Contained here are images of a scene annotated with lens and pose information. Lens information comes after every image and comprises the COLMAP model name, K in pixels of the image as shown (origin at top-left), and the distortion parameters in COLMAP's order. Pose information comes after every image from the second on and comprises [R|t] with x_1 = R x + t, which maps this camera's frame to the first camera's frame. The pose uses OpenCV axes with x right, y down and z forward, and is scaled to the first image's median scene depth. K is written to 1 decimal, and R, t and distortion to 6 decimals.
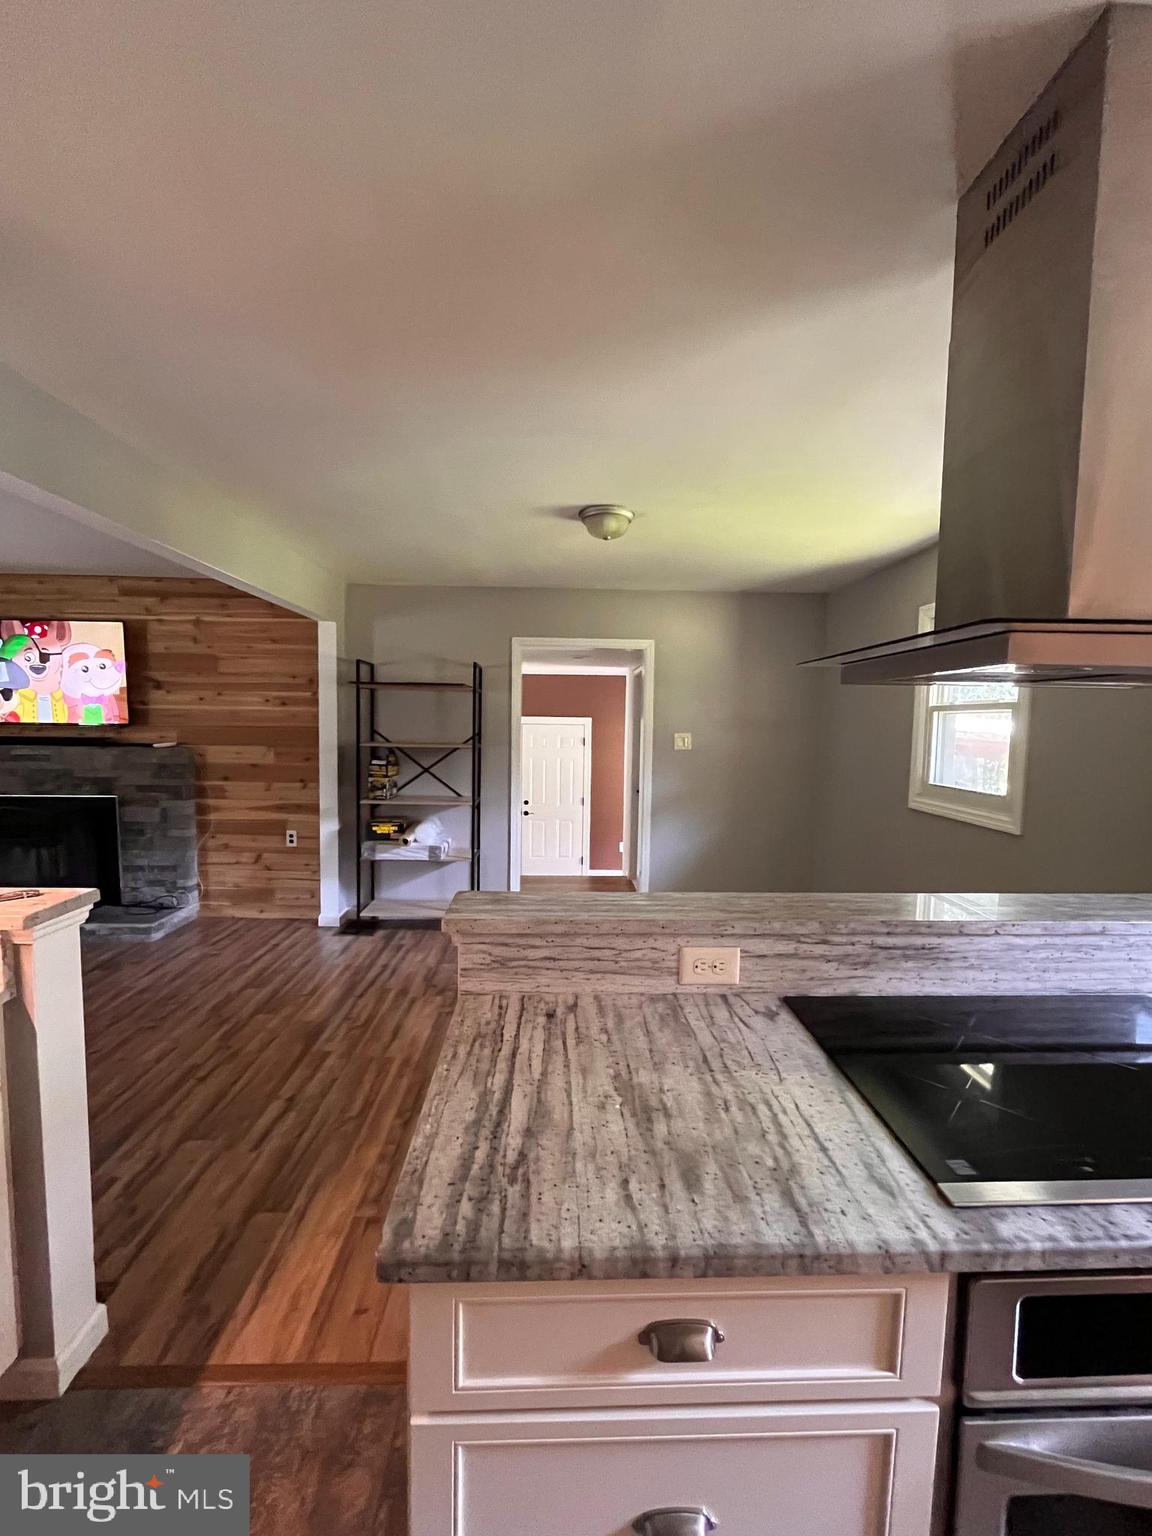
lens RADIAL K [[619.4, 0, 579.5], [0, 619.4, 769.5], [0, 0, 1]] dist [-0.003193, -0.000512]
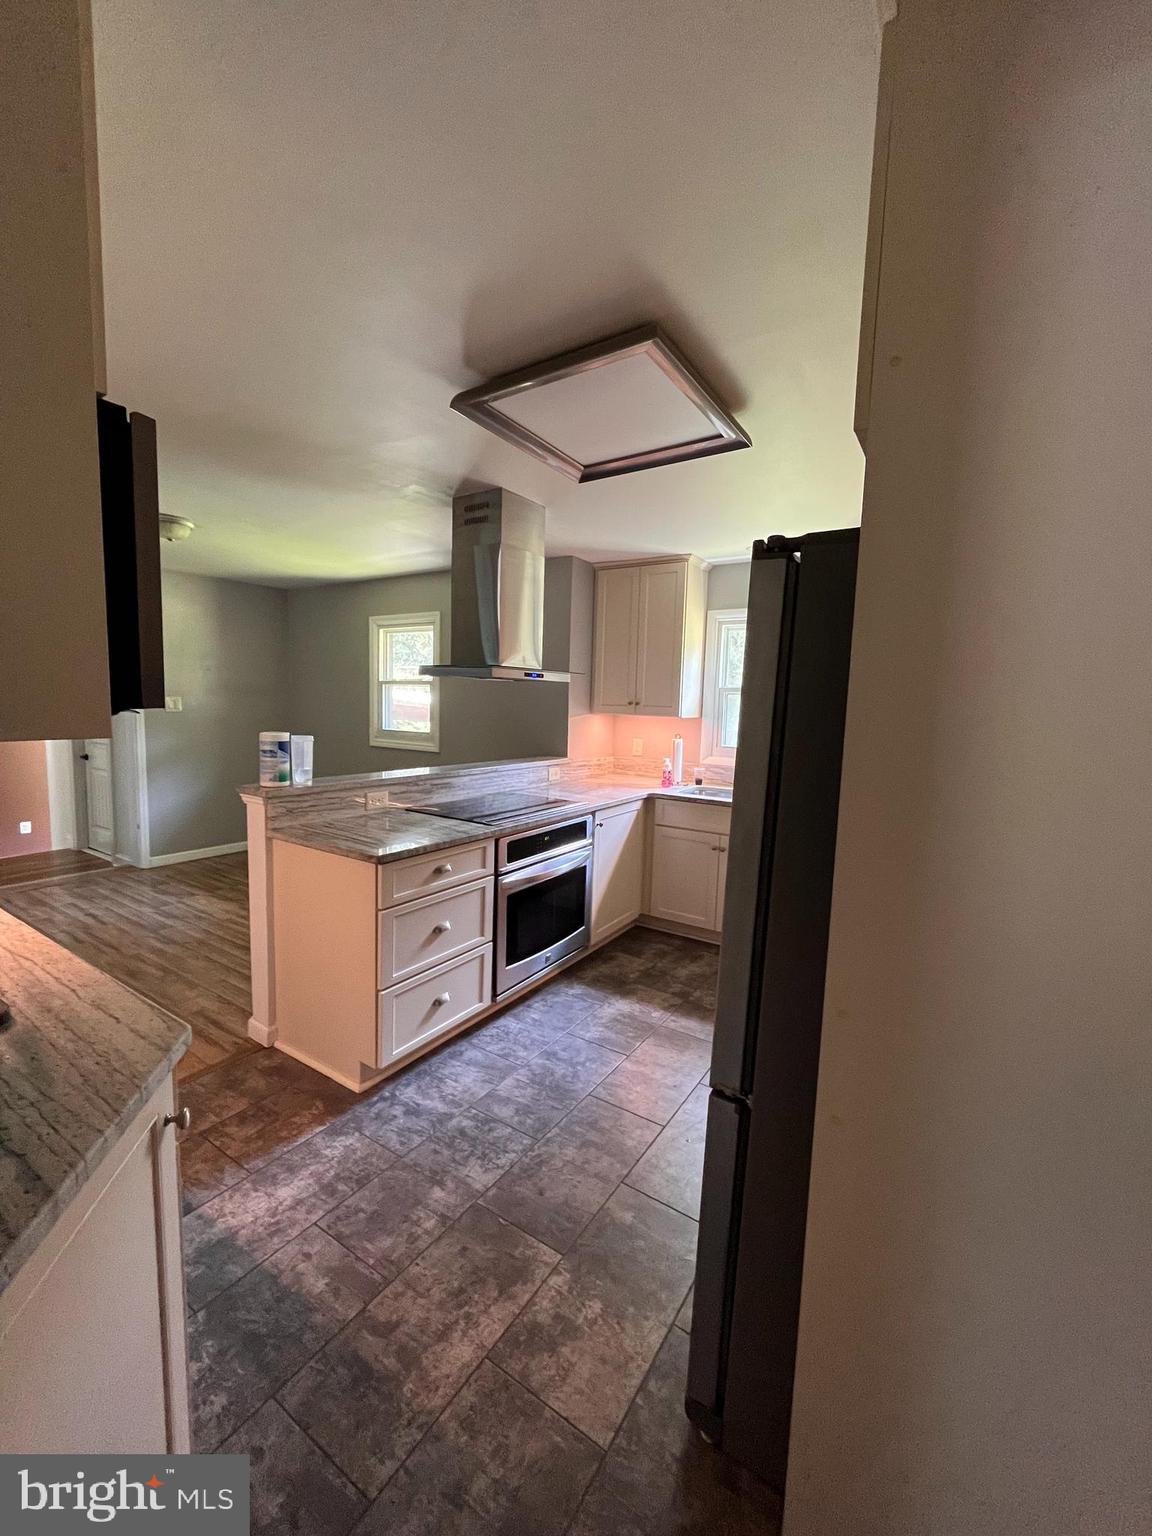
lens RADIAL K [[619.4, 0, 574.4], [0, 619.4, 768.3], [0, 0, 1]] dist [-0.003193, -0.000512]
pose [[0.578616, -0.083181, 0.811347, -1.186647], [0.040310, 0.996487, 0.073414, 0.066069], [-0.814604, -0.009773, 0.579936, -0.880667]]
